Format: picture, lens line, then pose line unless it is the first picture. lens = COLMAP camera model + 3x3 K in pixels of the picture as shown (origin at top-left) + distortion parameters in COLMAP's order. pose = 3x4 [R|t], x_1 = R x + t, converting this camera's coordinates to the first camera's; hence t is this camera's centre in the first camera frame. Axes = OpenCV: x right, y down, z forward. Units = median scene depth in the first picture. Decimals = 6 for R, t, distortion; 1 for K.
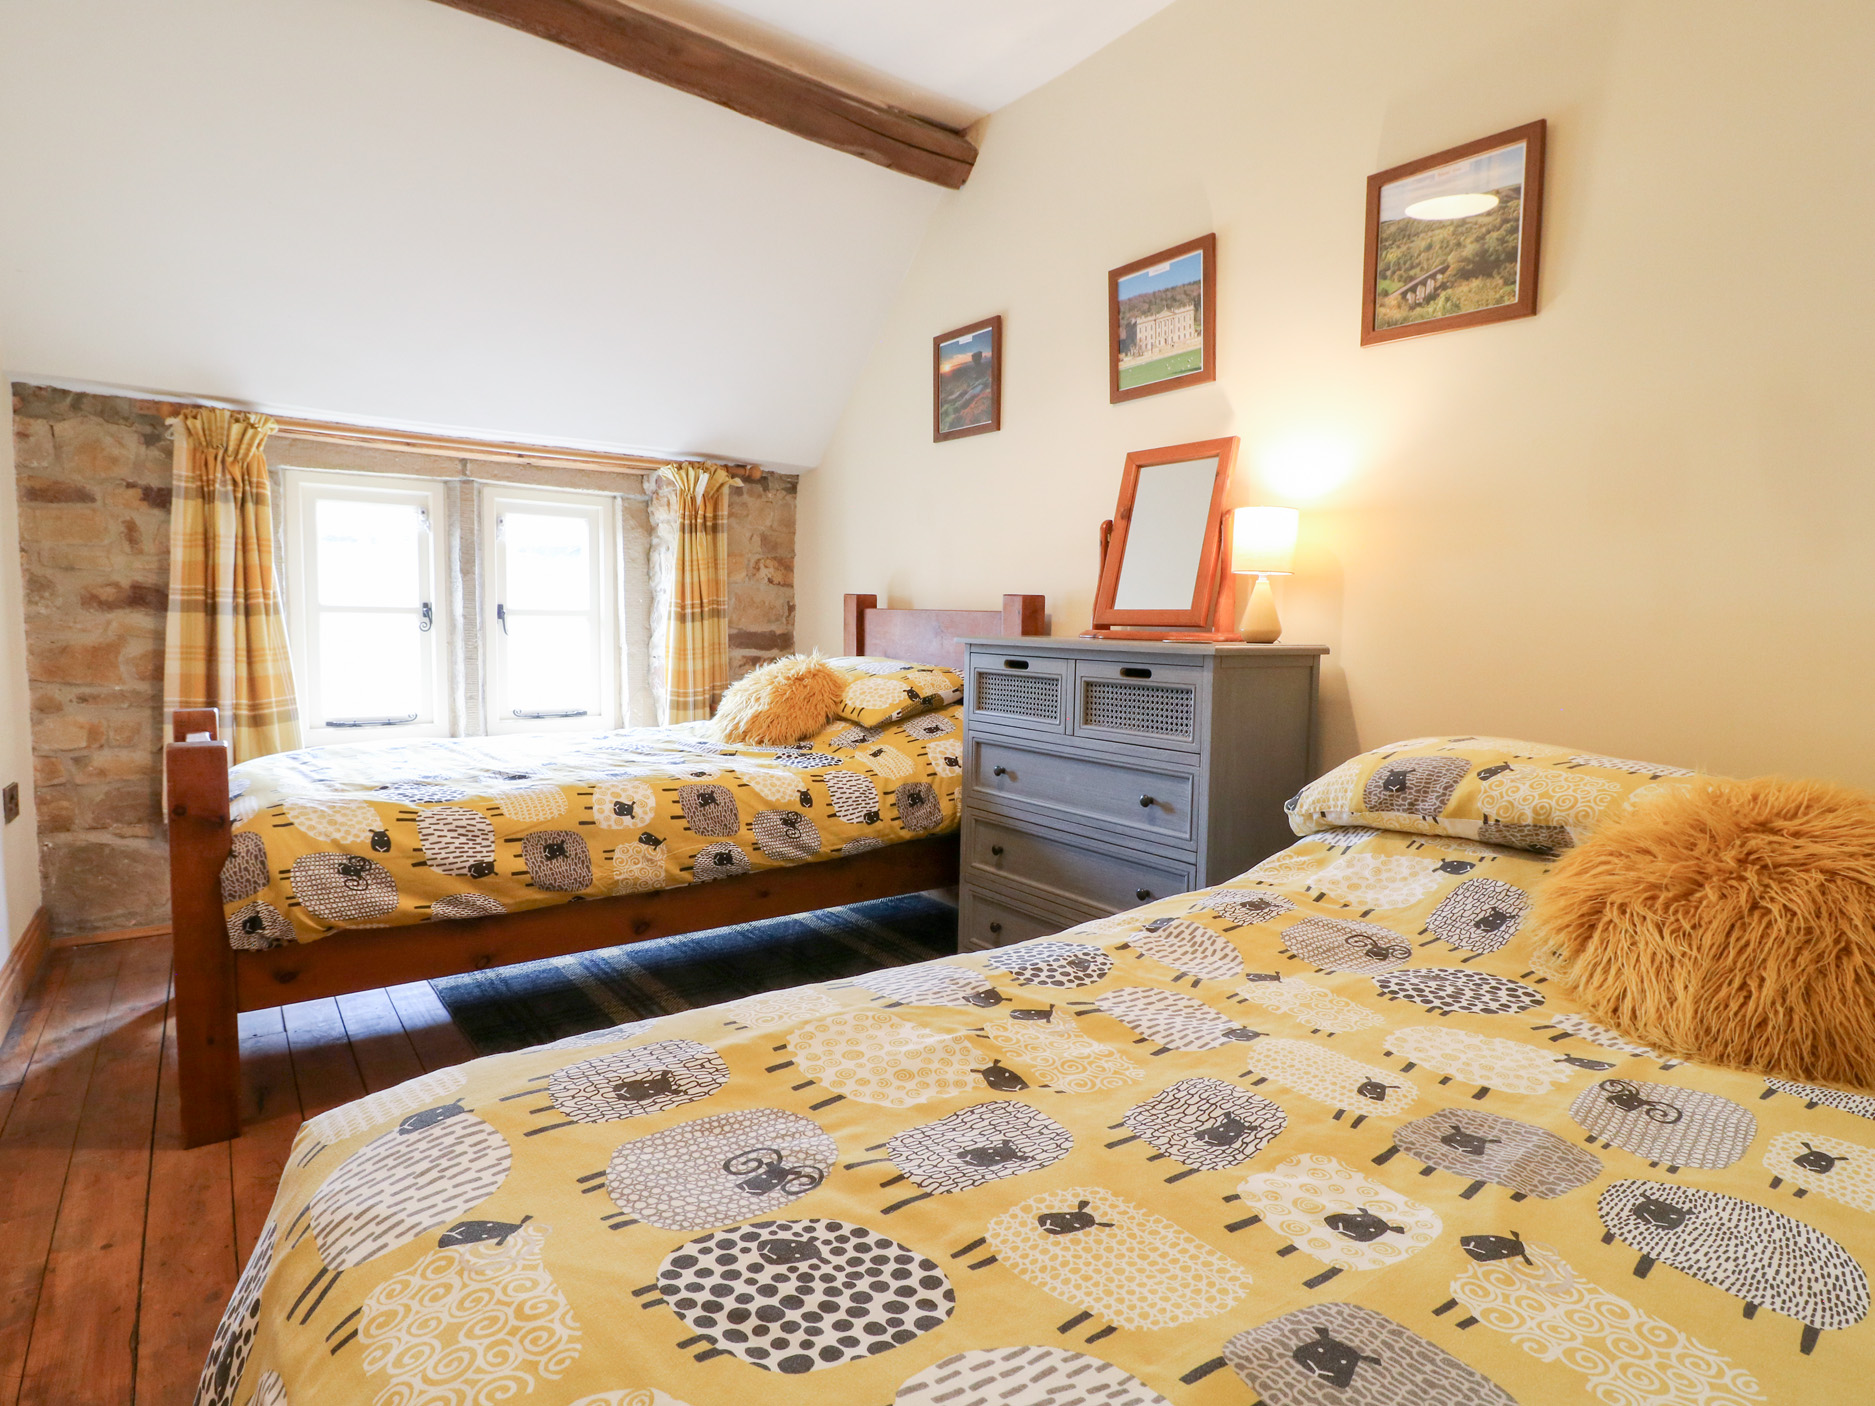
lens RADIAL K [[997.8, 0, 917.5], [0, 997.8, 692.5], [0, 0, 1]] dist [-0.001692, -0.015131]
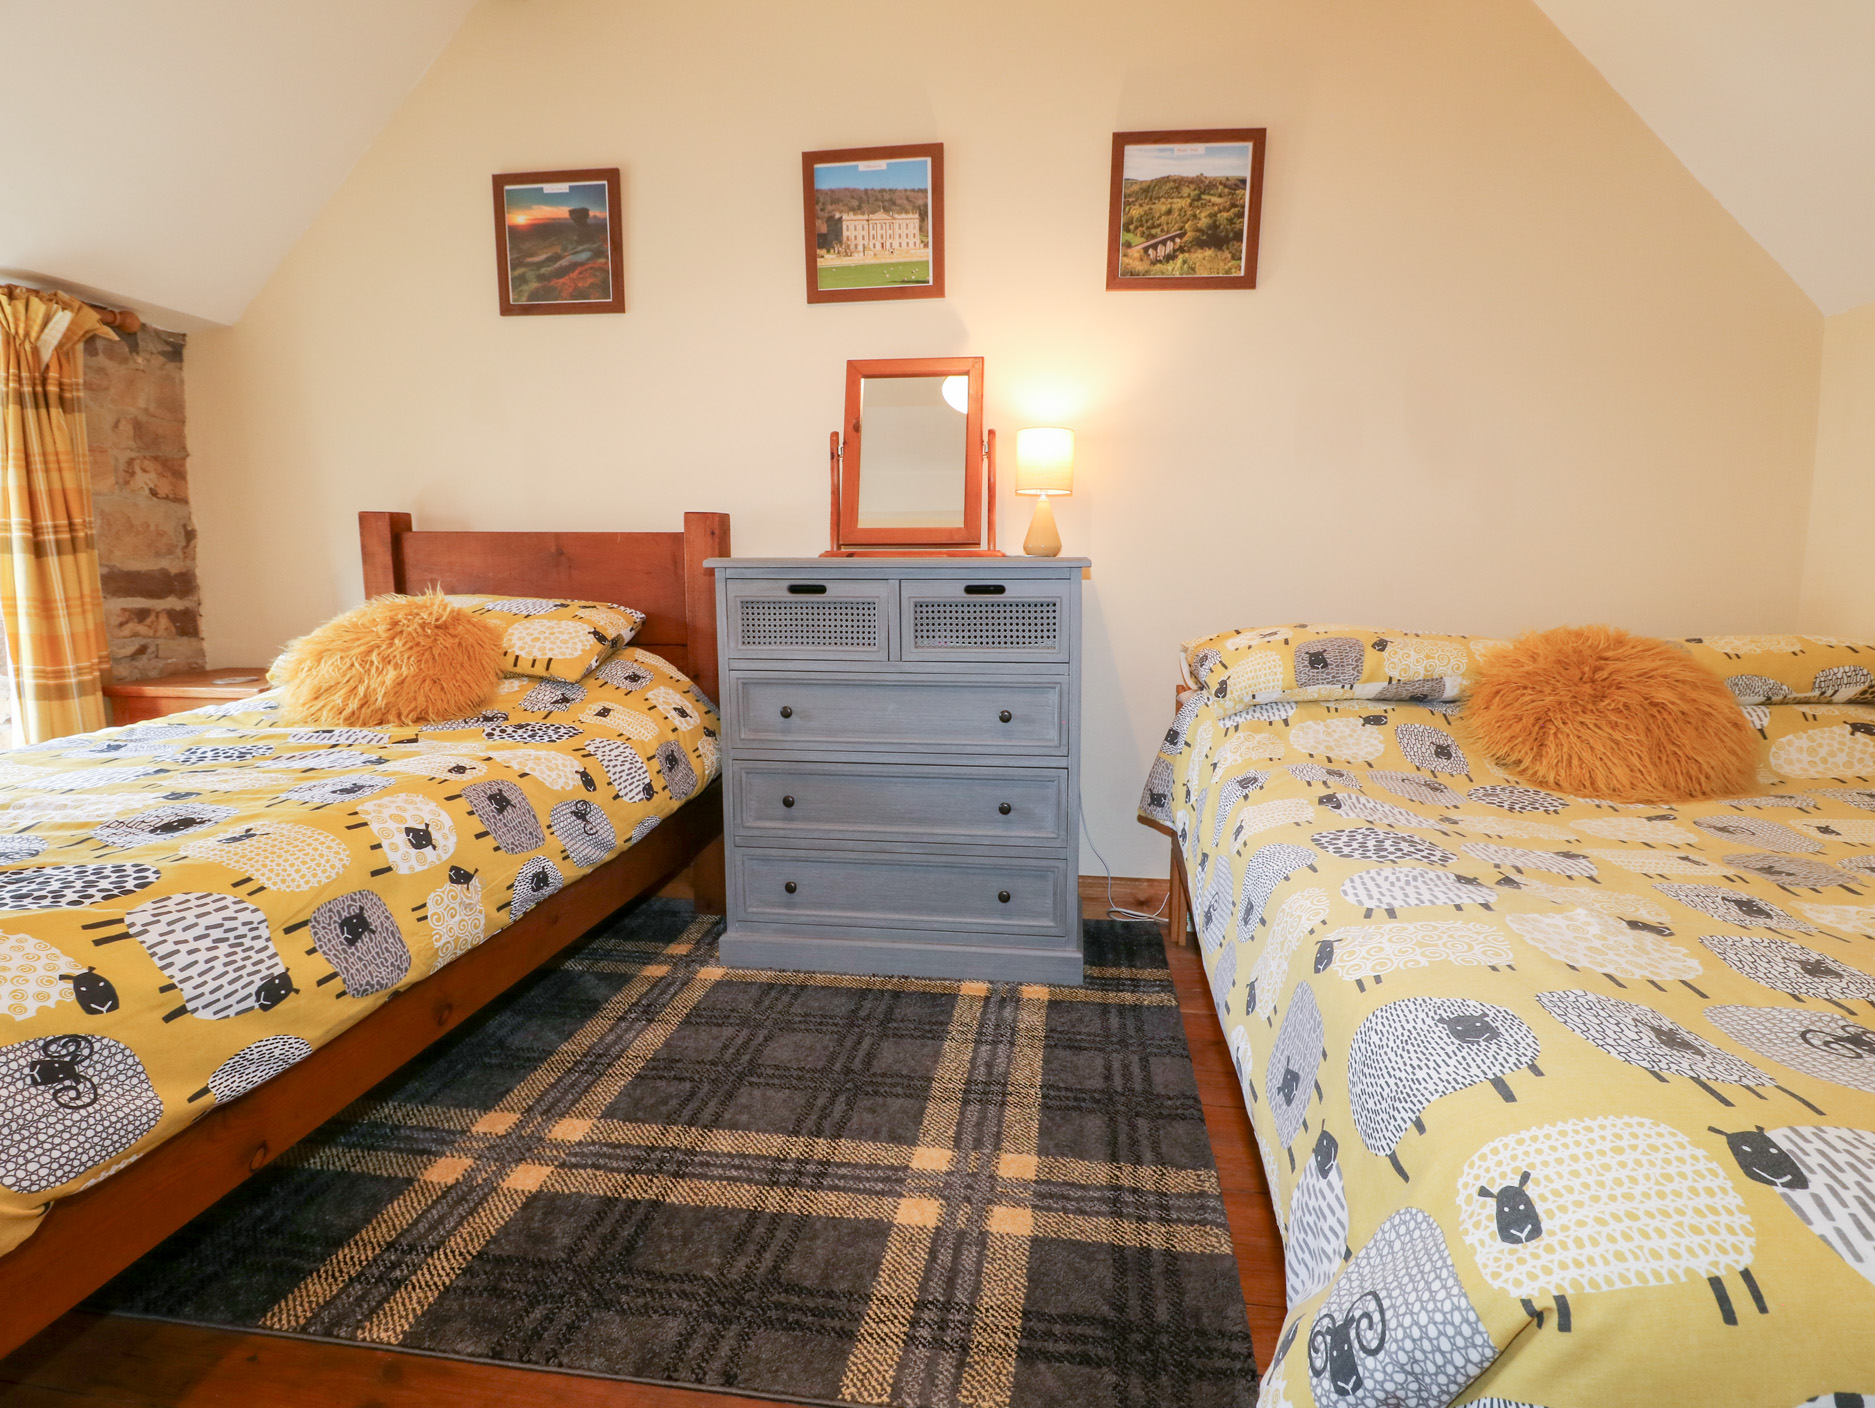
lens RADIAL K [[997.8, 0, 917.5], [0, 997.8, 693.5], [0, 0, 1]] dist [-0.001692, -0.015131]
pose [[0.697125, -0.109272, 0.708573, -0.467789], [0.066204, 0.993906, 0.088140, -0.007456], [-0.713886, -0.014534, 0.700111, 0.309351]]
